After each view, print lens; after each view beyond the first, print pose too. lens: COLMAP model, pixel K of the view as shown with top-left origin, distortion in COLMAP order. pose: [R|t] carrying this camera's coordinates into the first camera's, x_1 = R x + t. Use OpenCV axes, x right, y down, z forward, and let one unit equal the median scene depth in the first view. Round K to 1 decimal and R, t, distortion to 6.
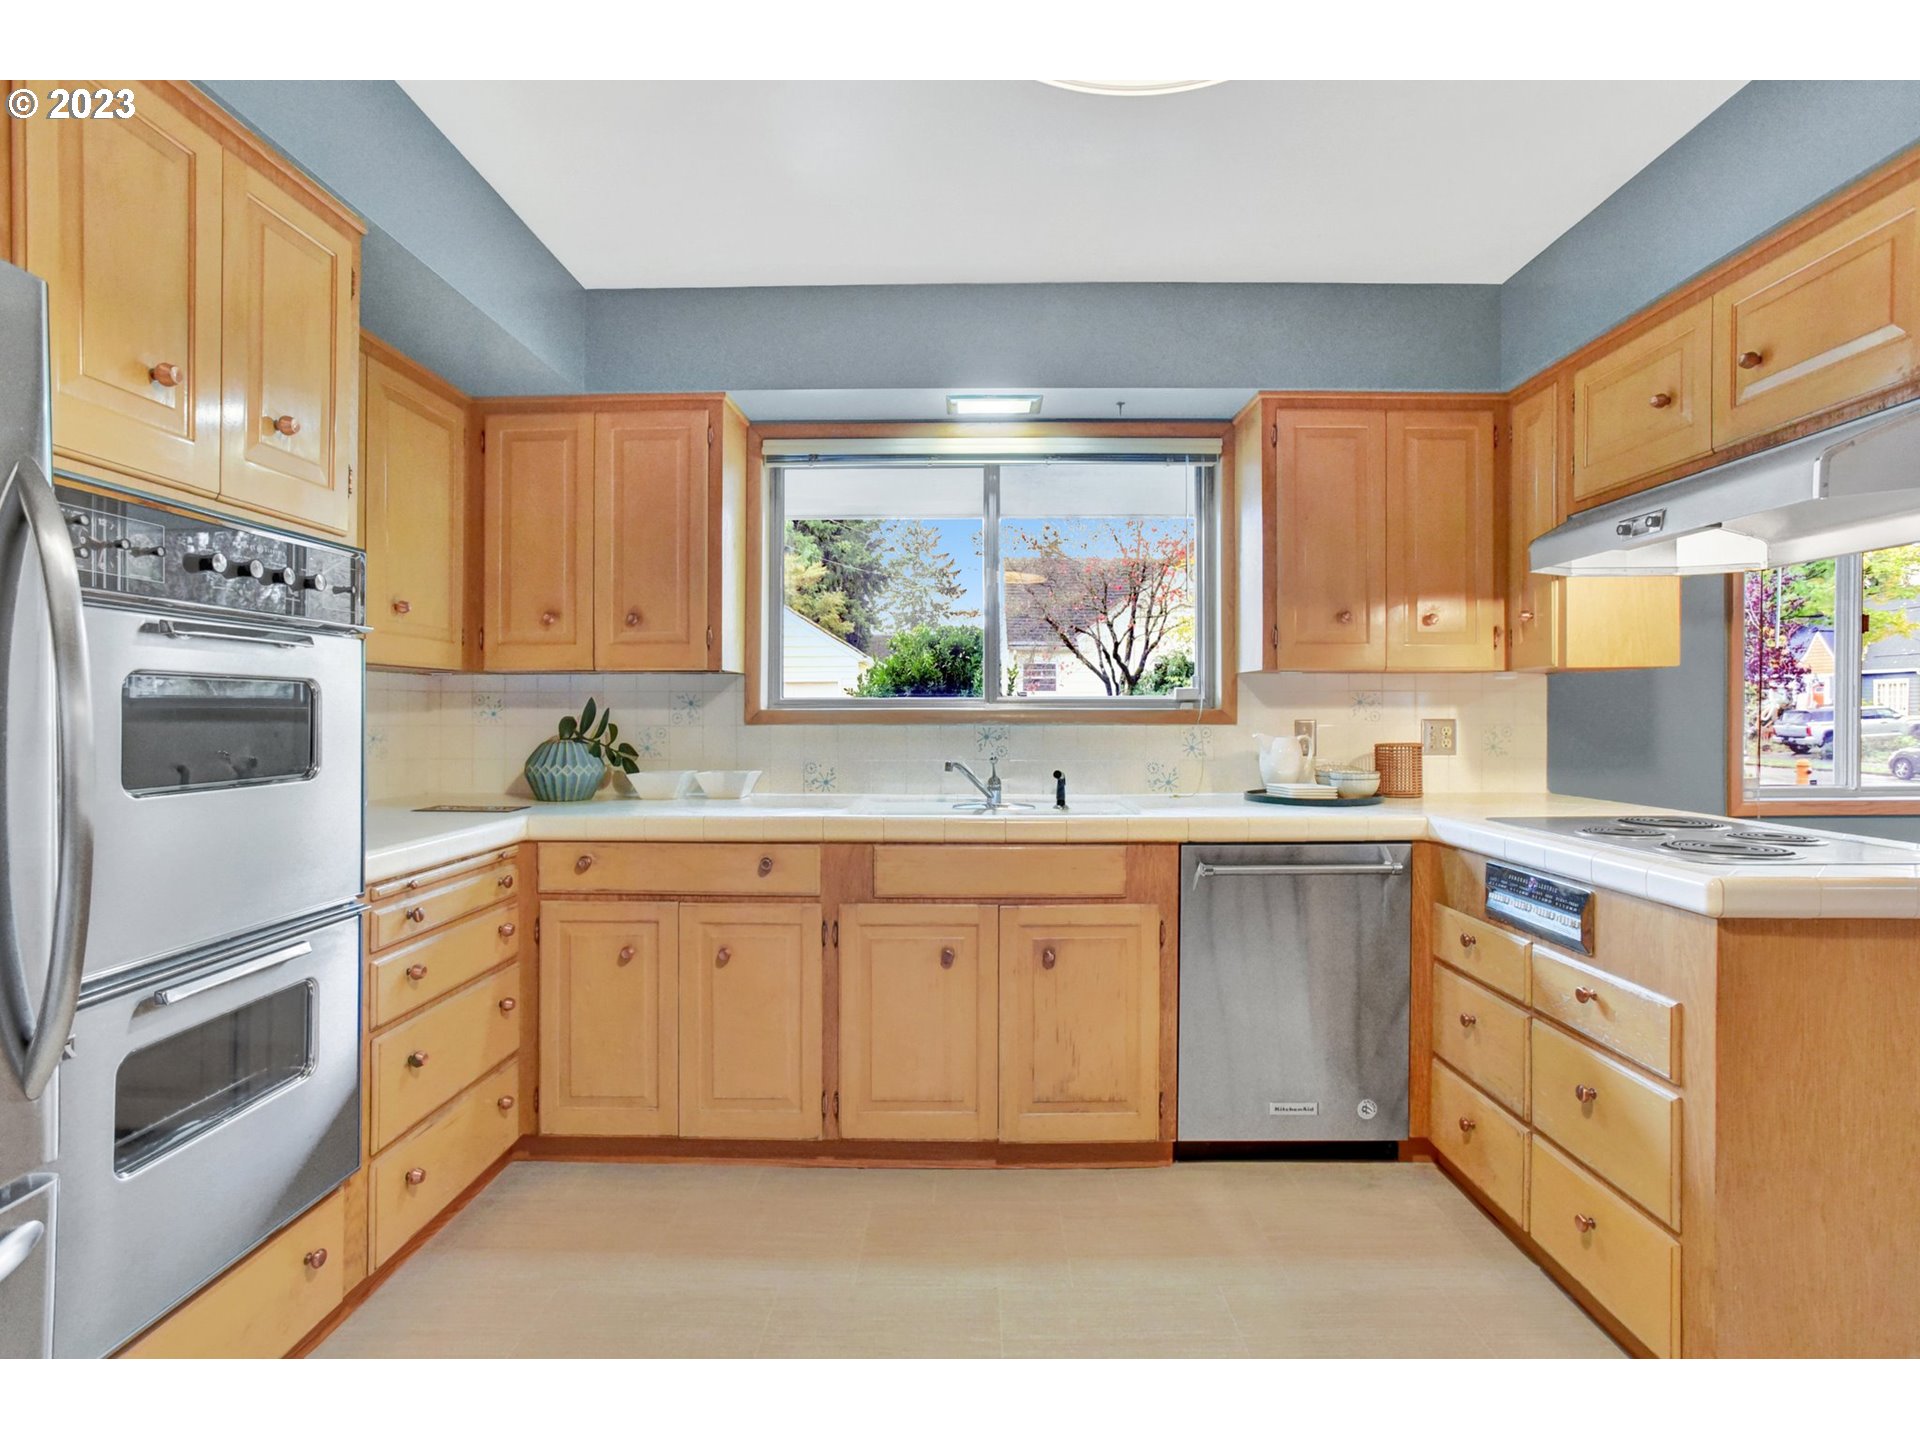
lens RADIAL K [[994.9, 0, 960.0], [0, 994.9, 720.0], [0, 0, 1]] dist [-0.075058, 0.046693]
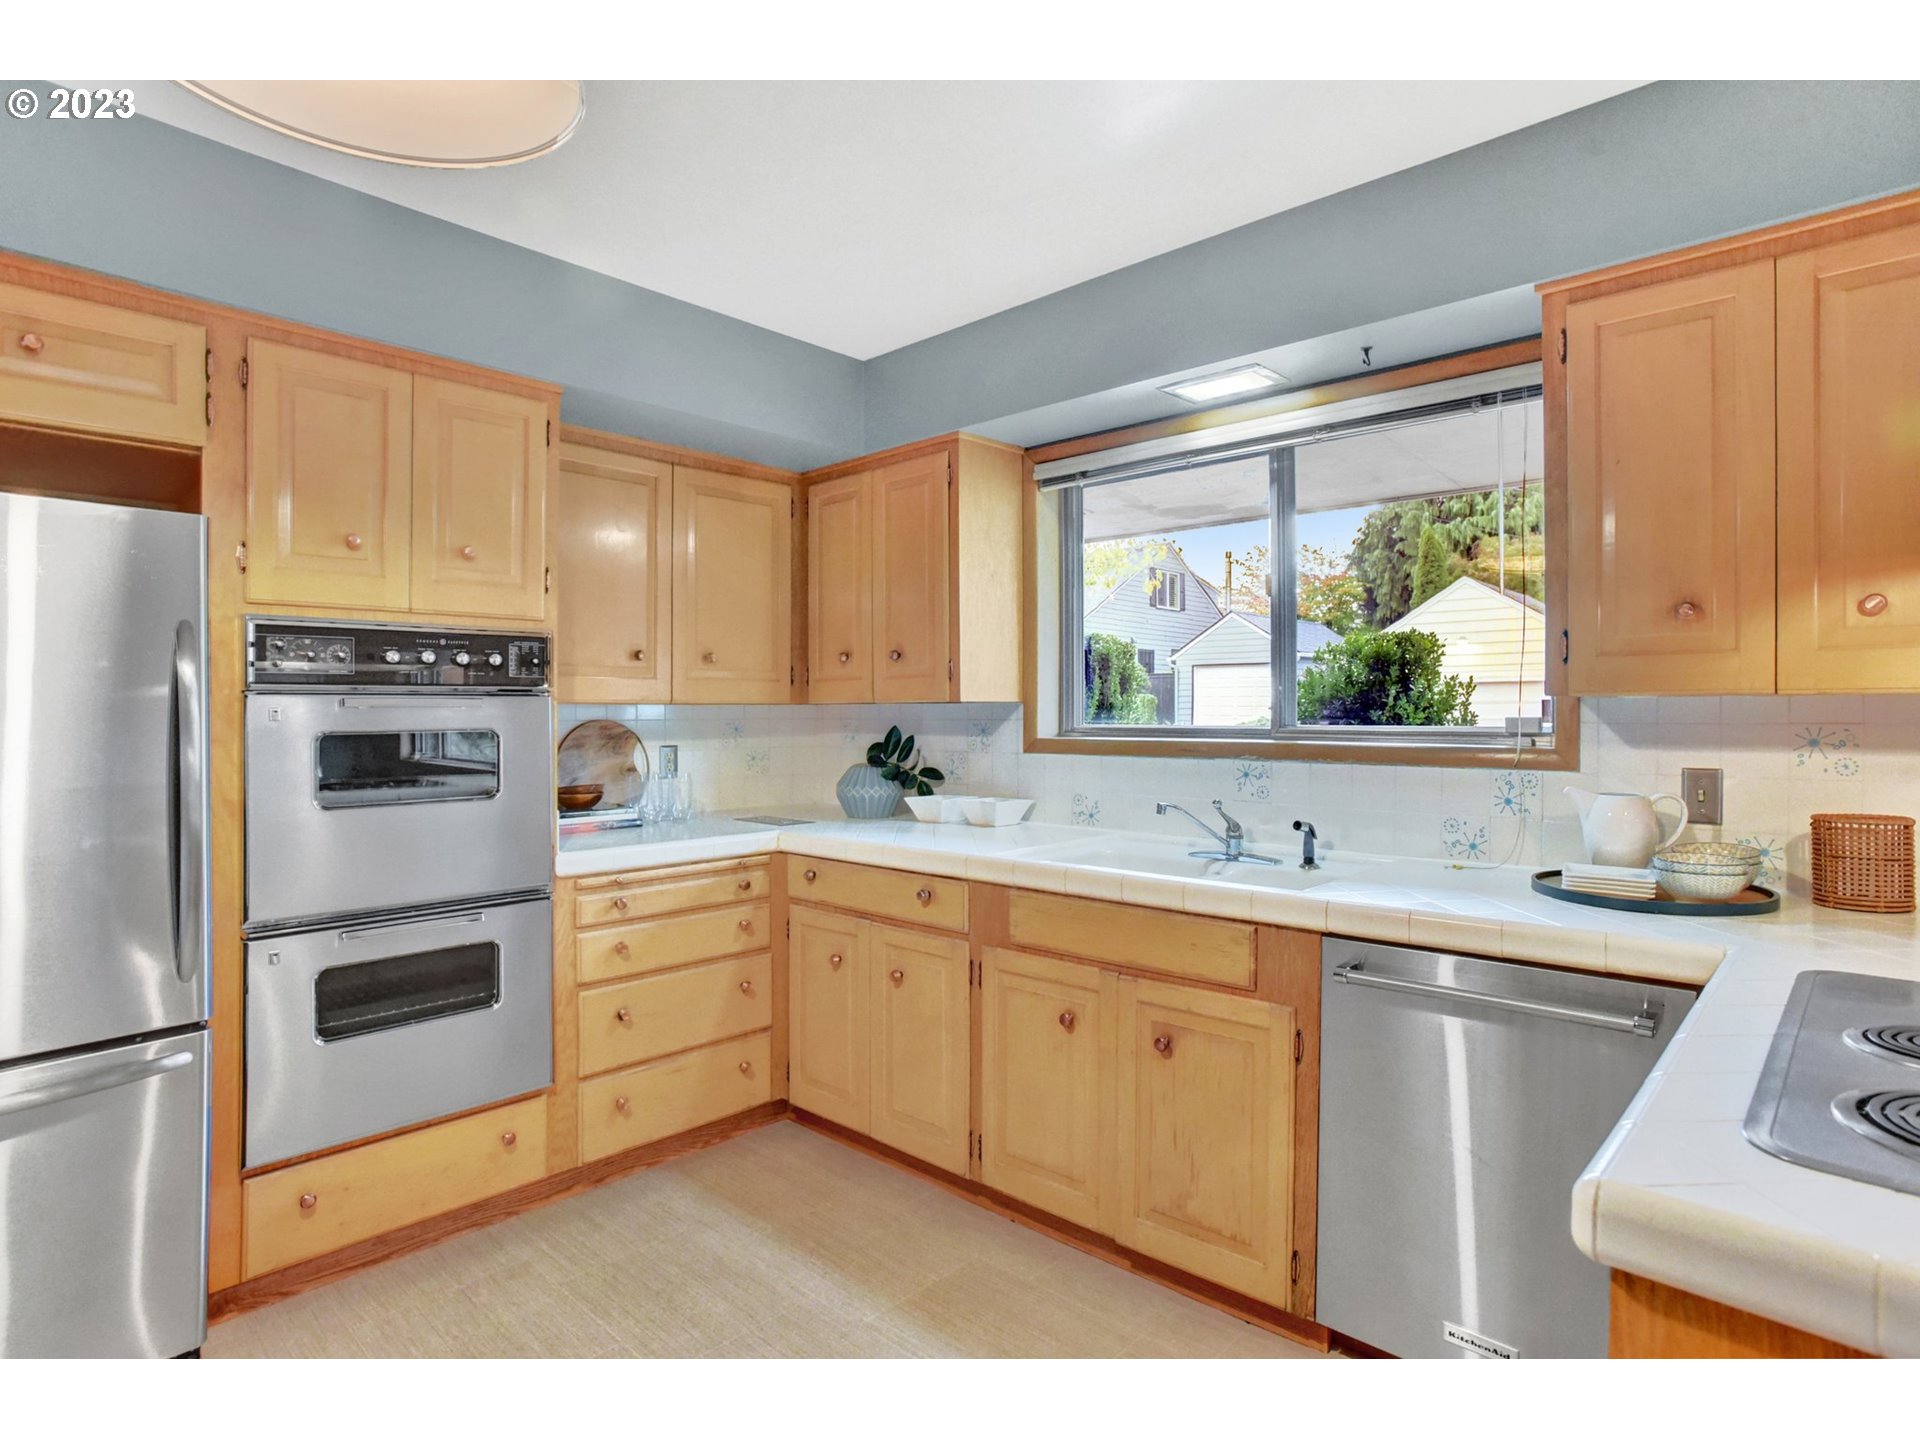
lens RADIAL K [[1024.8, 0, 985.0], [0, 1024.8, 730.8], [0, 0, 1]] dist [-0.041990, 0.019376]
pose [[0.740371, 0.013472, -0.672064, 0.555640], [-0.001333, 0.999827, 0.018573, -0.045186], [0.672198, -0.012856, 0.740260, 0.251818]]
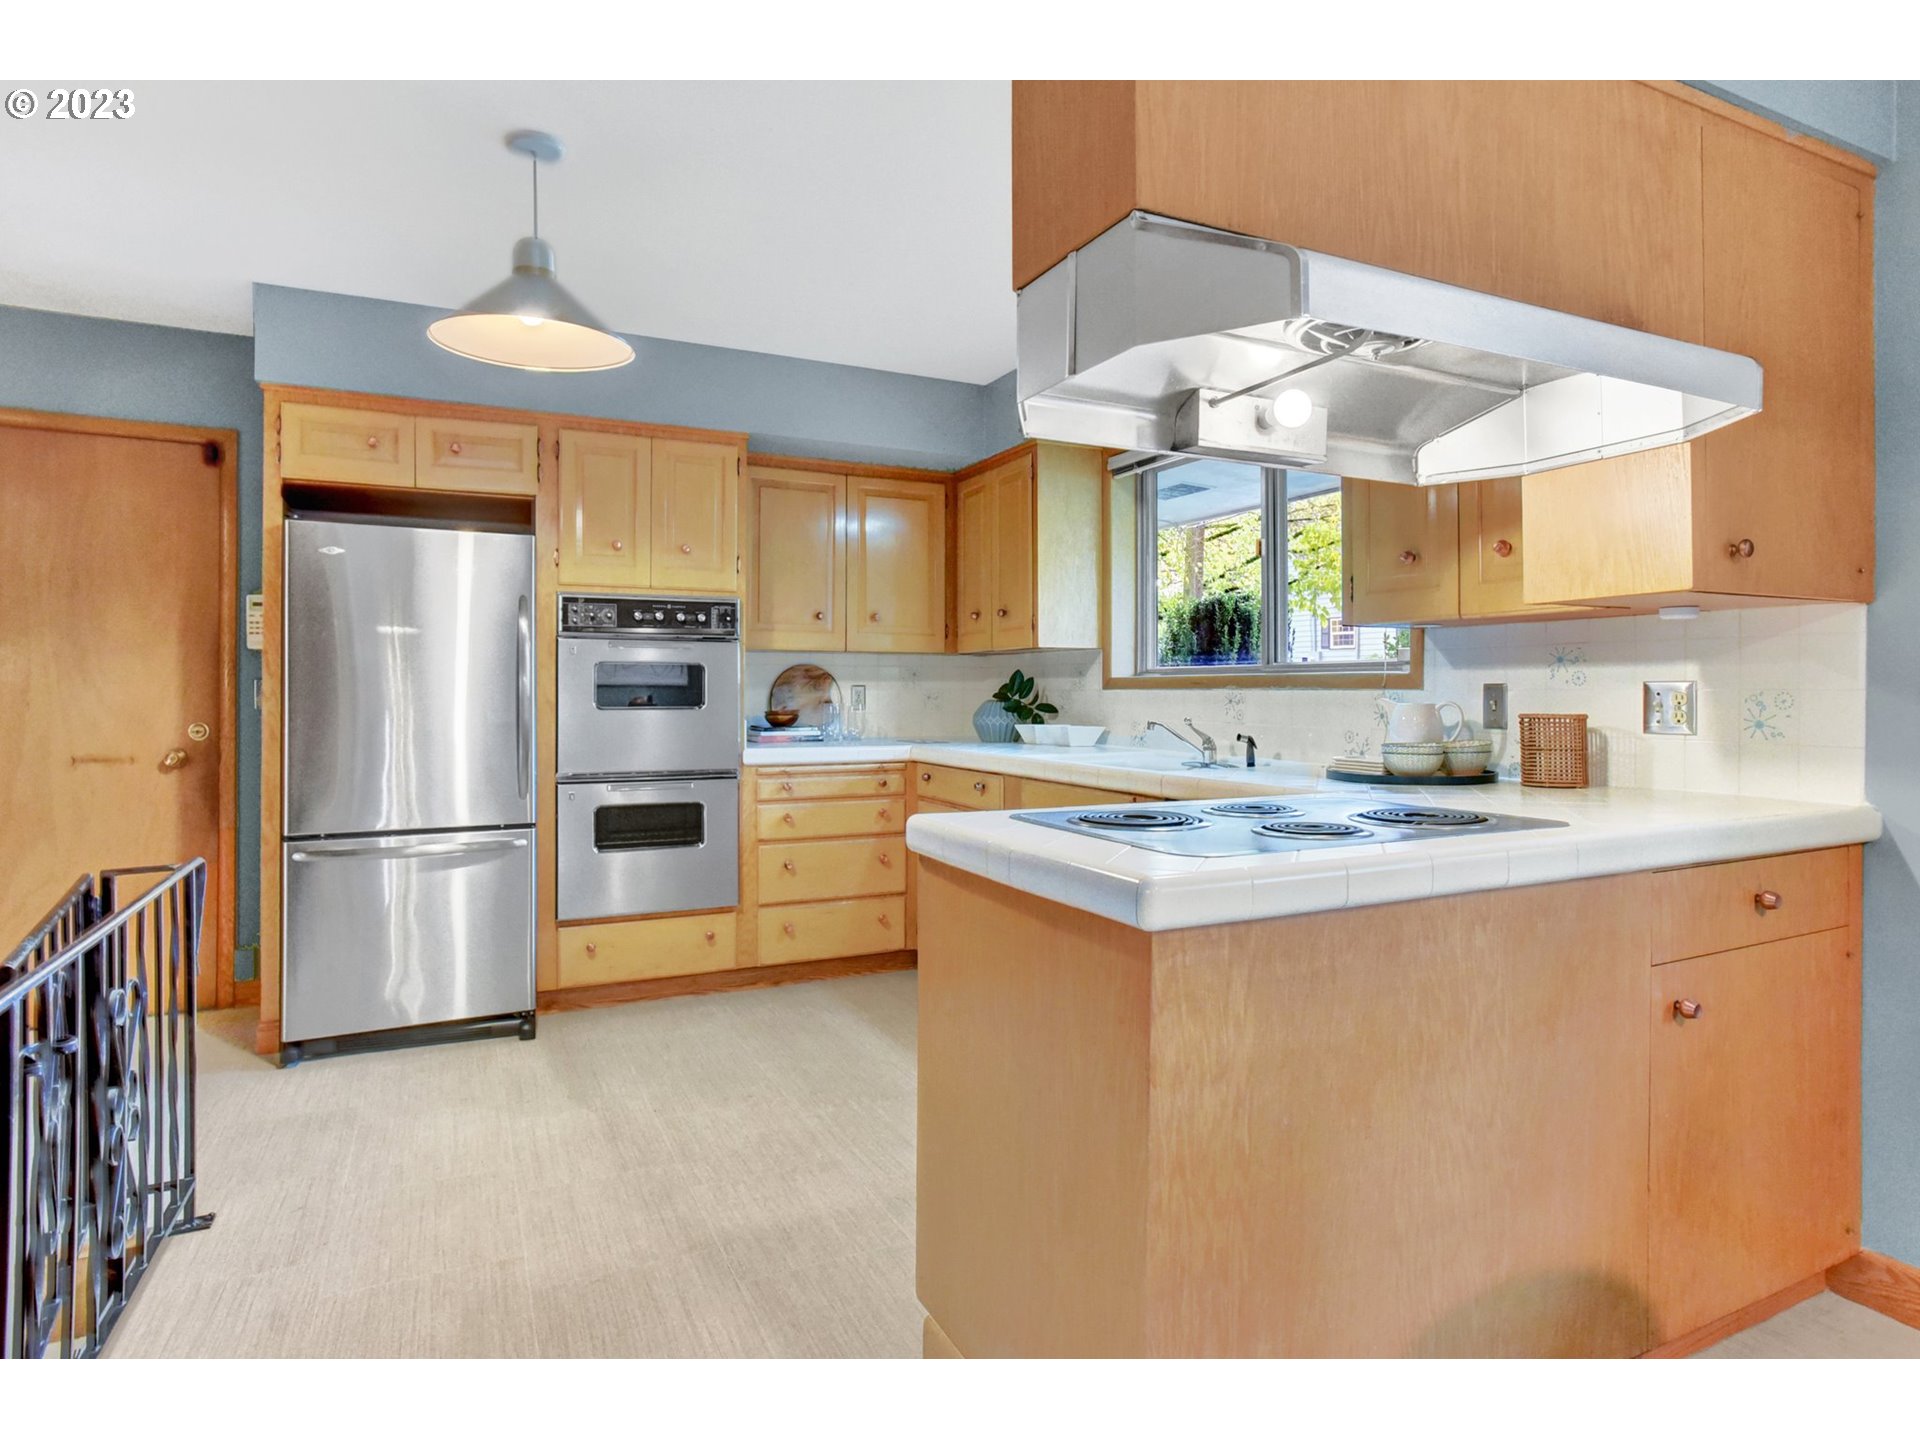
lens RADIAL K [[1118.4, 0, 1014.5], [0, 1118.4, 711.7], [0, 0, 1]] dist [-0.051393, -0.000178]
pose [[0.460778, 0.017162, -0.887350, 1.205133], [-0.005563, 0.999849, 0.016449, 0.012666], [0.887498, -0.002643, 0.460804, 0.310808]]
